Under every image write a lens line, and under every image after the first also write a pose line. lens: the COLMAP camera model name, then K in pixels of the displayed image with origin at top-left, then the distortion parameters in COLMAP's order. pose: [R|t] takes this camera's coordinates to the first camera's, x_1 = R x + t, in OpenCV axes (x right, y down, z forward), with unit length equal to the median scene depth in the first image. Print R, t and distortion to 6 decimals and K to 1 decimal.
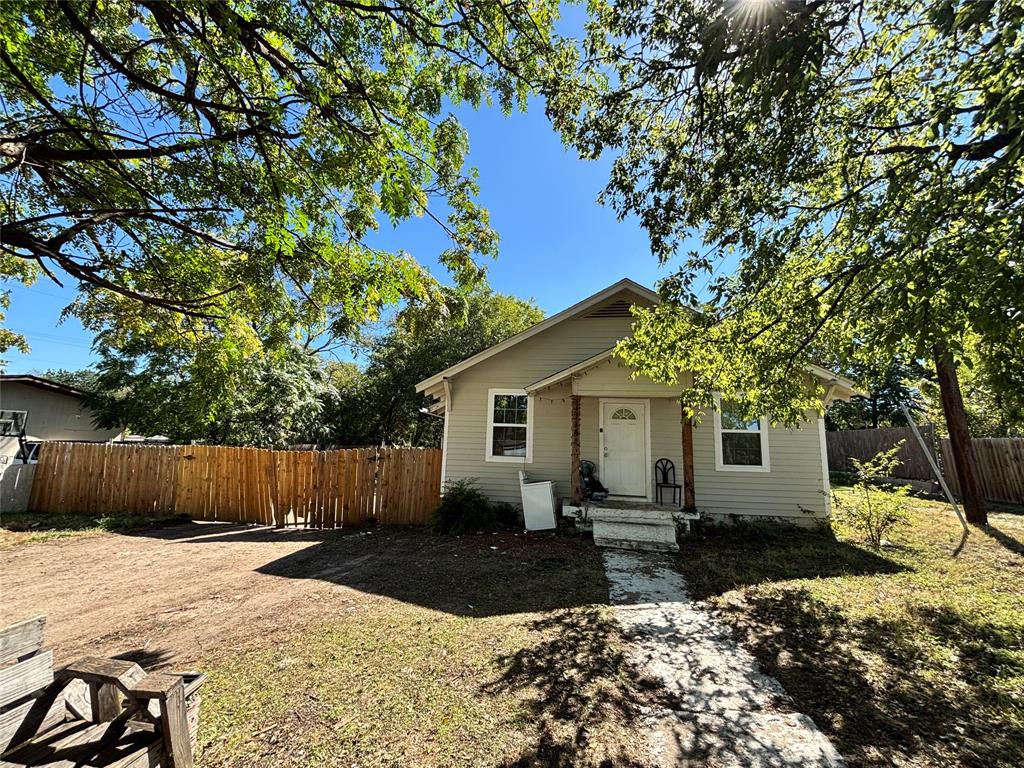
lens RADIAL K [[416.8, 0, 535.4], [0, 416.8, 385.0], [0, 0, 1]] dist [-0.004769, 0.000069]
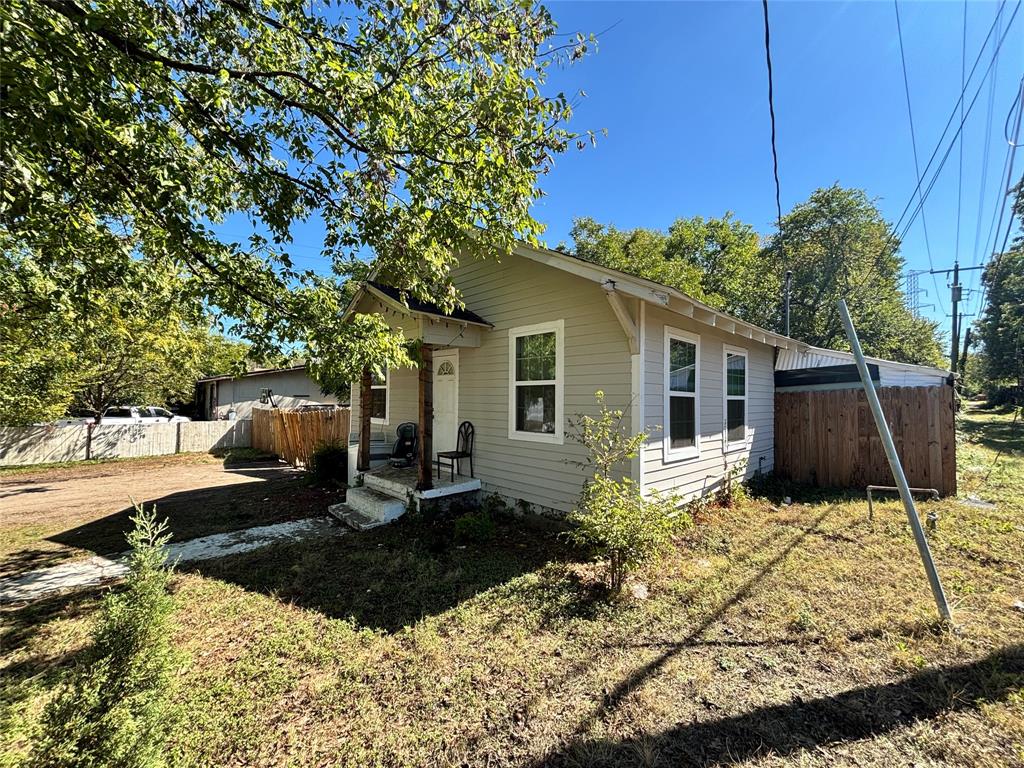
lens RADIAL K [[416.8, 0, 512.3], [0, 416.8, 385.9], [0, 0, 1]] dist [-0.004769, 0.000069]
pose [[0.770675, -0.044024, -0.635706, 1.588350], [0.112508, 0.991339, 0.067743, 0.115899], [0.627218, -0.123729, 0.768953, 0.808608]]
